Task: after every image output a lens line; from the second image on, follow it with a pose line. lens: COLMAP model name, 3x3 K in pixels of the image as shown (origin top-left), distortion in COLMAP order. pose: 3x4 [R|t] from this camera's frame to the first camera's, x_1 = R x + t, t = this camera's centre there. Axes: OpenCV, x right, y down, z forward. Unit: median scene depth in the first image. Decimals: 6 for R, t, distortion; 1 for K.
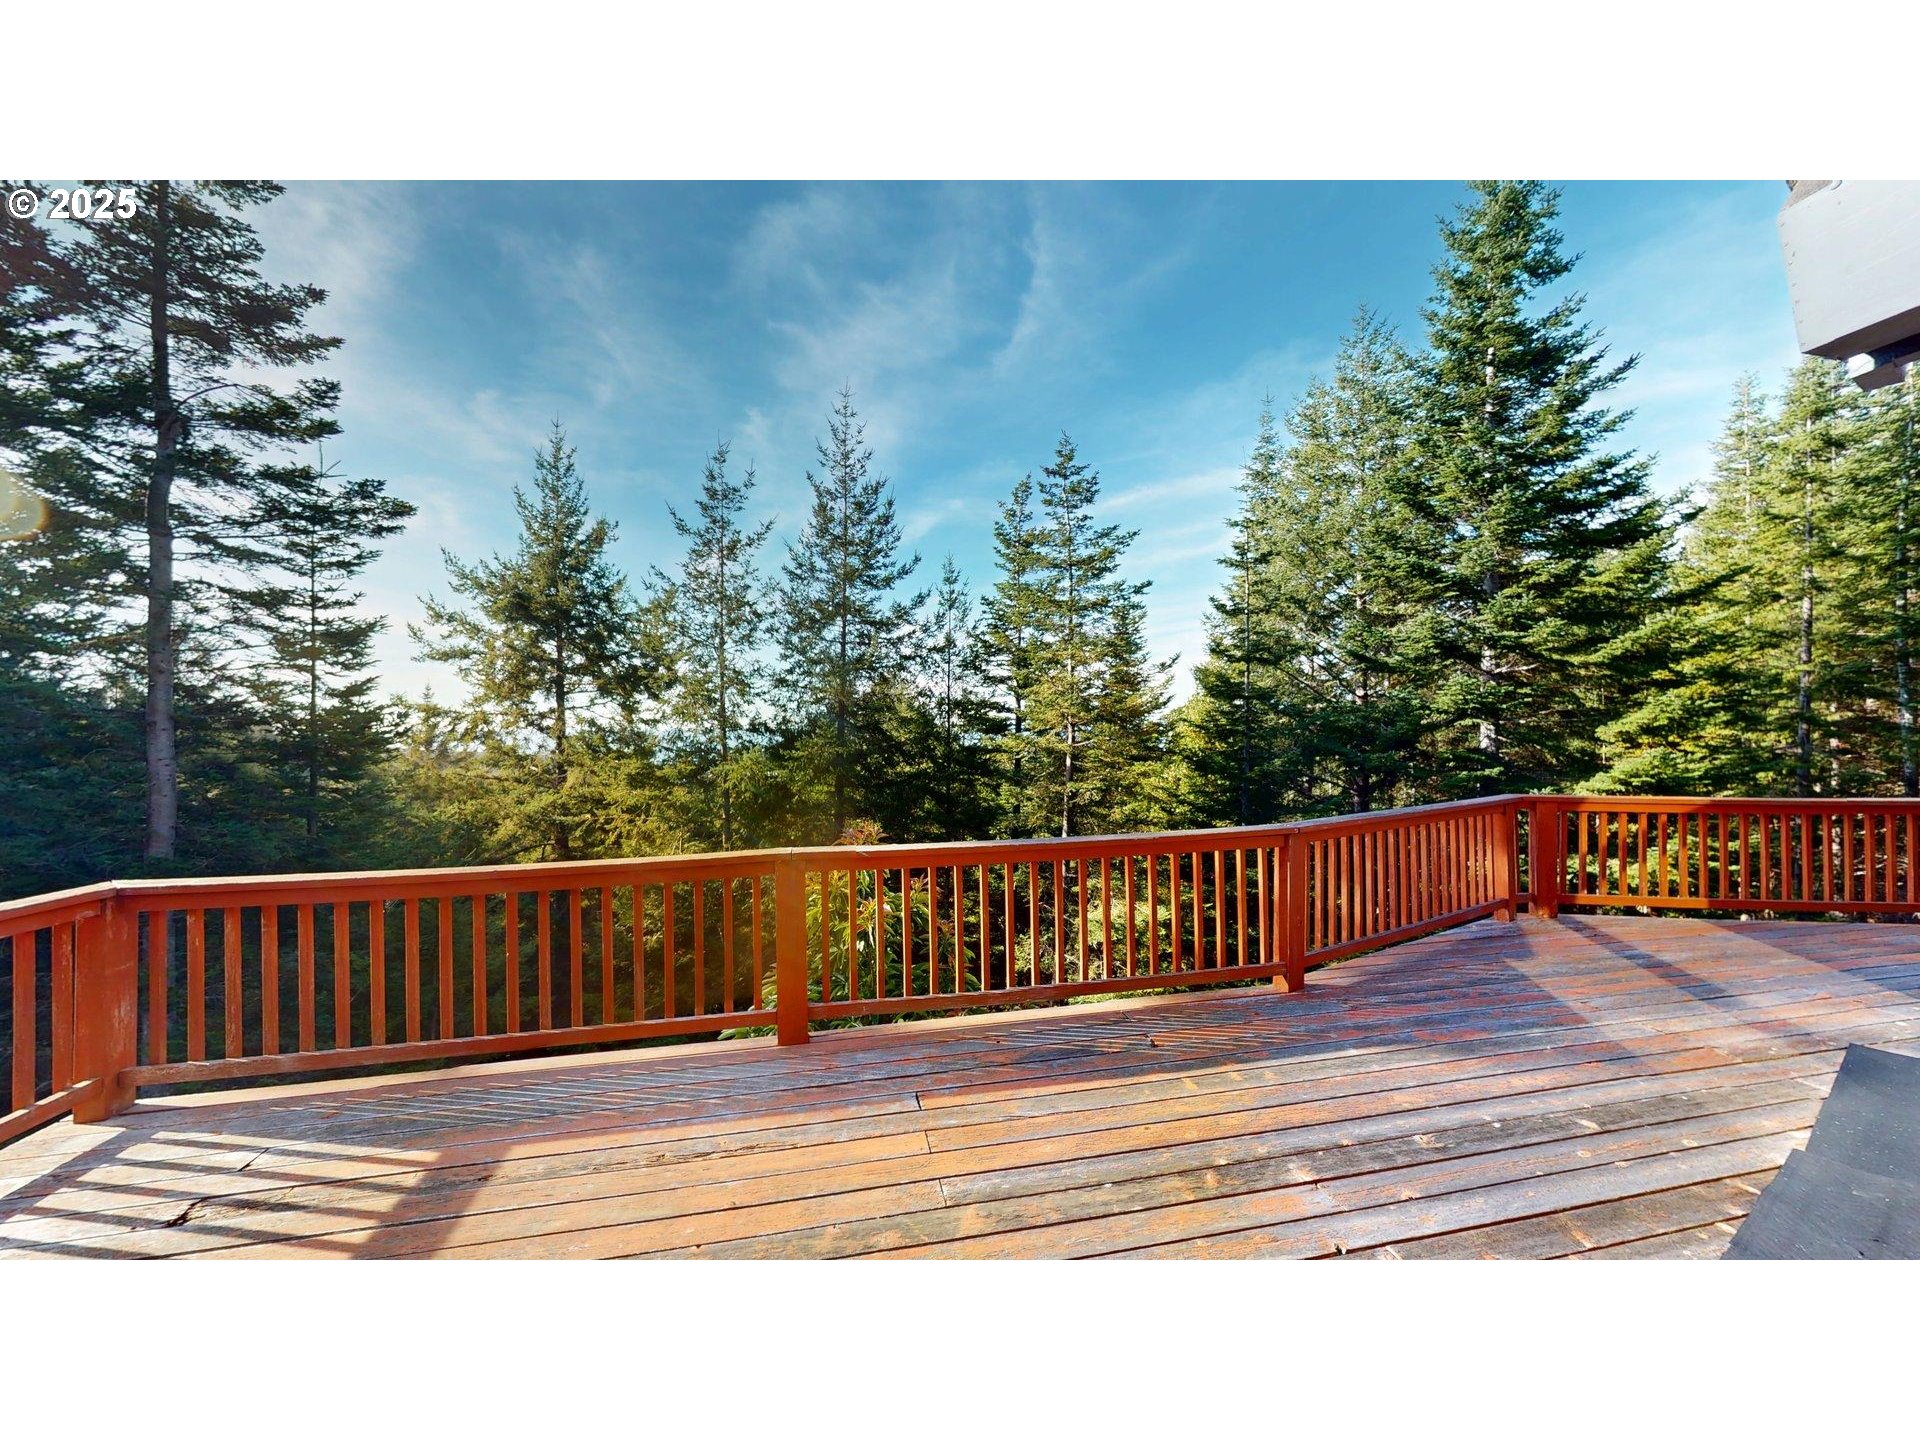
lens RADIAL K [[705.9, 0, 962.5], [0, 705.9, 722.3], [0, 0, 1]] dist [0.000937, 0.000014]
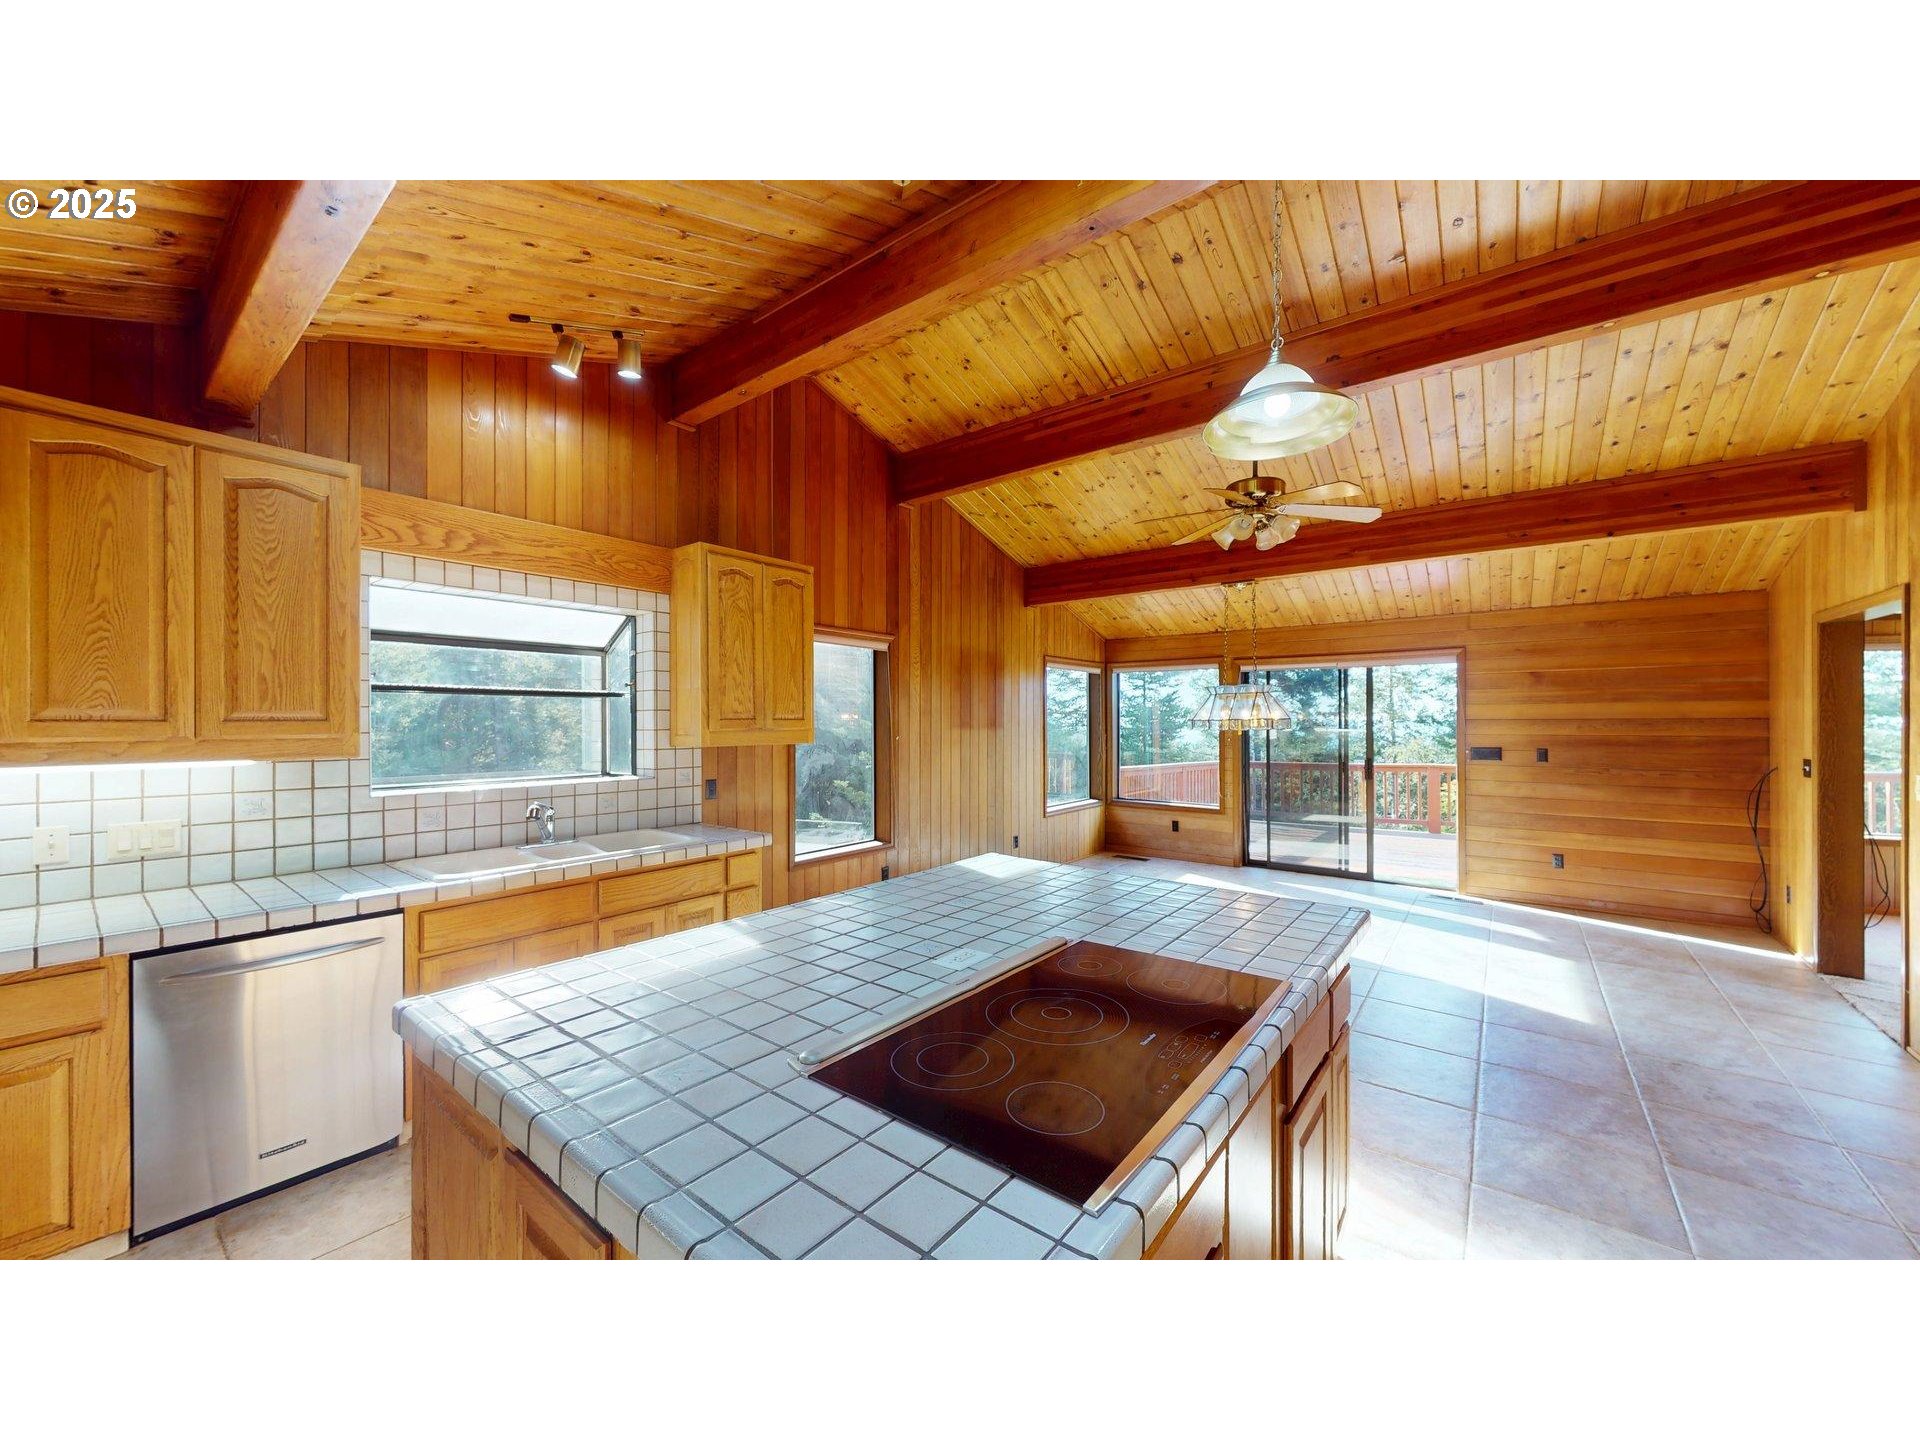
lens RADIAL K [[705.9, 0, 958.3], [0, 705.9, 719.8], [0, 0, 1]] dist [0.000937, 0.000014]
pose [[0.640872, 0.007087, -0.767615, 0.111950], [-0.000450, 0.999961, 0.008857, -0.001681], [0.767648, -0.005331, 0.640850, -0.340643]]
